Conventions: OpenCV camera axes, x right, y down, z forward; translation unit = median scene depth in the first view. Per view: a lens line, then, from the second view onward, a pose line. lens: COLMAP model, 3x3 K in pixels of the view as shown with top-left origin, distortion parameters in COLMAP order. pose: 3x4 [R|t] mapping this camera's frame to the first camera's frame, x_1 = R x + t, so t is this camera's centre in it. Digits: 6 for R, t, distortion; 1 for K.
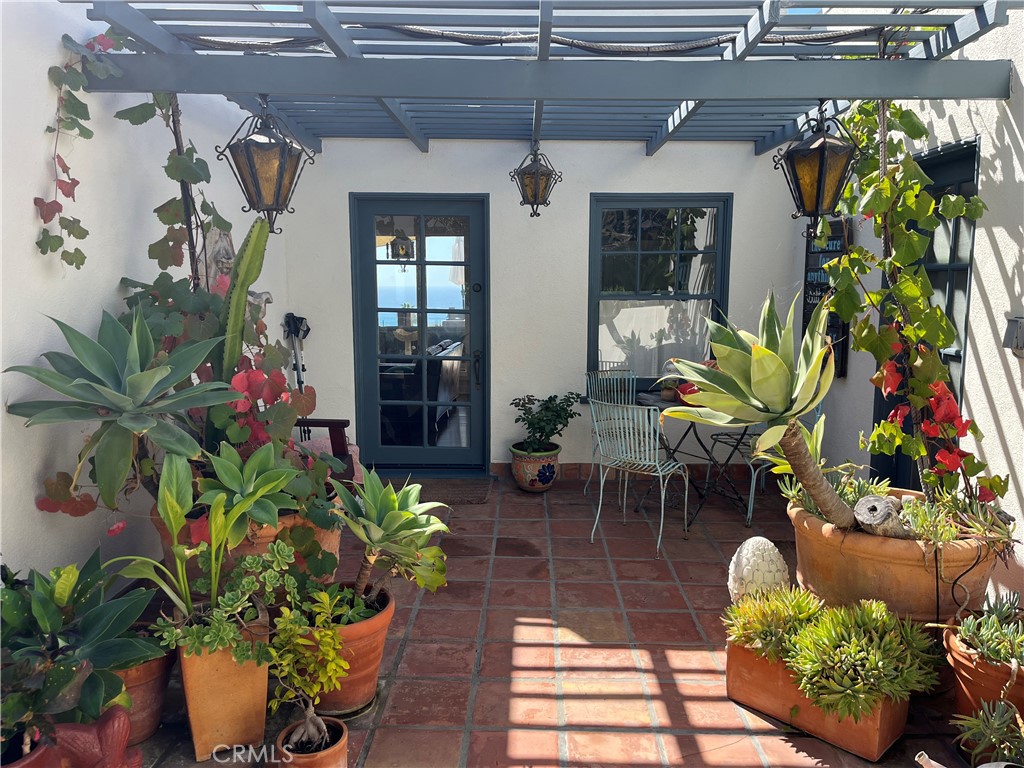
lens RADIAL K [[776.3, 0, 514.1], [0, 776.3, 400.1], [0, 0, 1]] dist [0.067691, -0.108665]
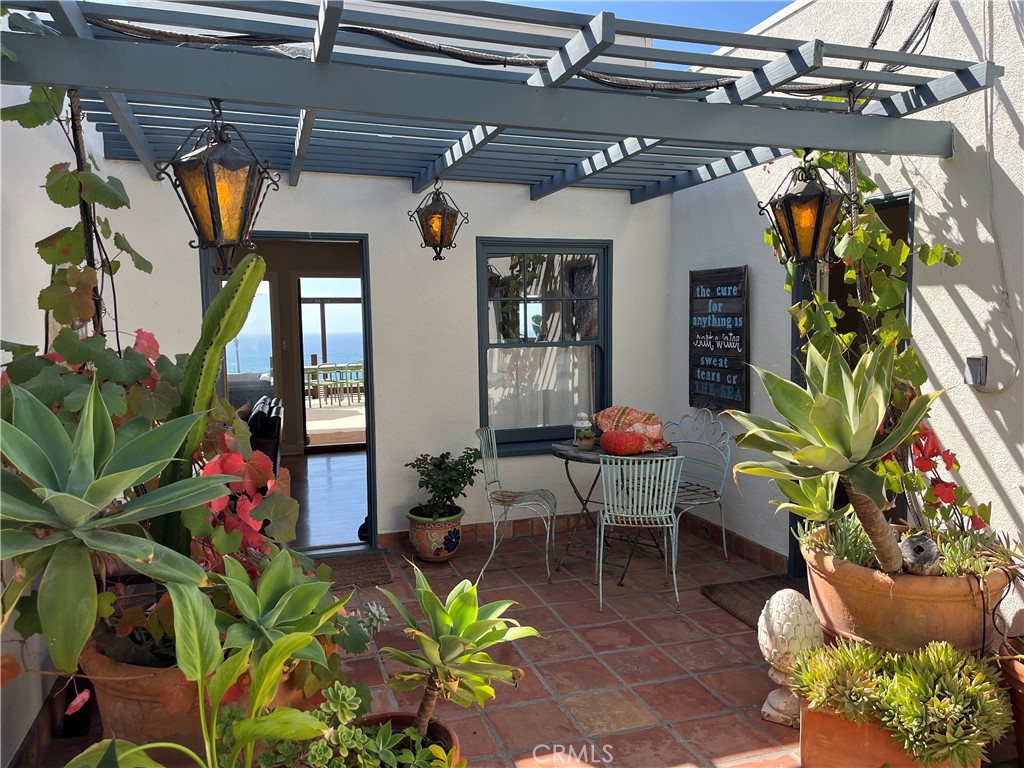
lens RADIAL K [[776.3, 0, 514.1], [0, 776.3, 400.1], [0, 0, 1]] dist [0.067691, -0.108665]
pose [[0.941804, -0.047693, 0.332763, -0.290693], [0.066911, 0.996673, -0.046529, -0.032774], [-0.329437, 0.066087, 0.941862, 0.171585]]
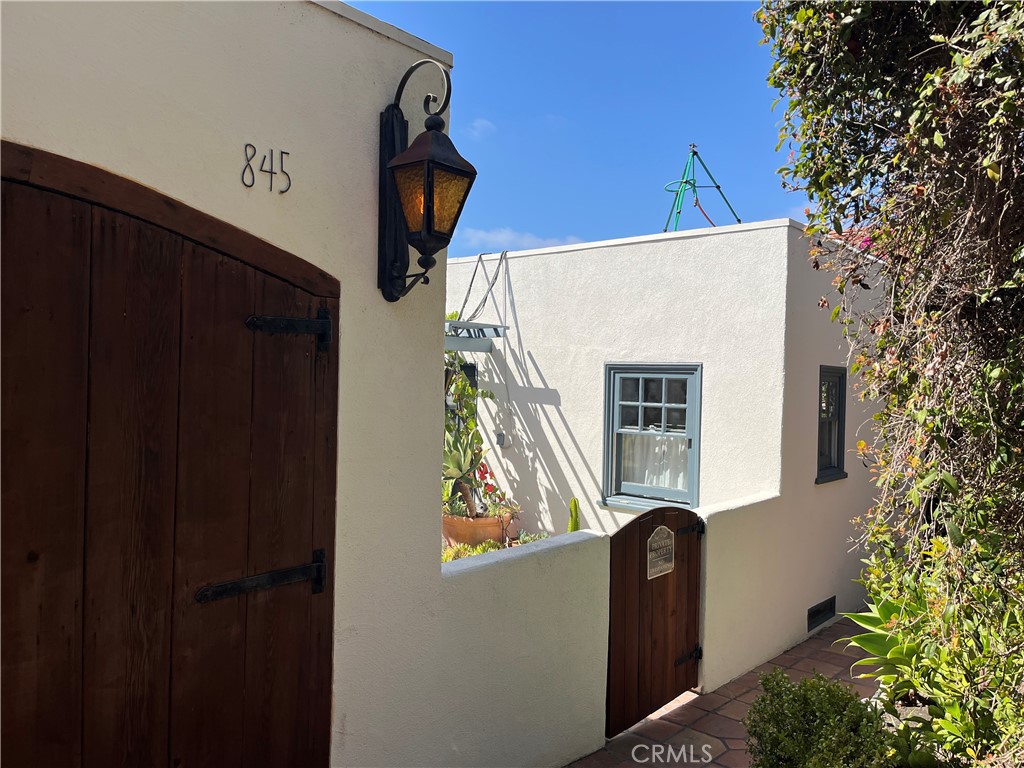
lens RADIAL K [[776.3, 0, 514.1], [0, 776.3, 400.1], [0, 0, 1]] dist [0.067691, -0.108665]
pose [[0.644678, -0.023147, 0.764104, -1.251664], [0.088546, 0.995075, -0.044563, -0.084640], [-0.759309, 0.096387, 0.643552, -0.710588]]
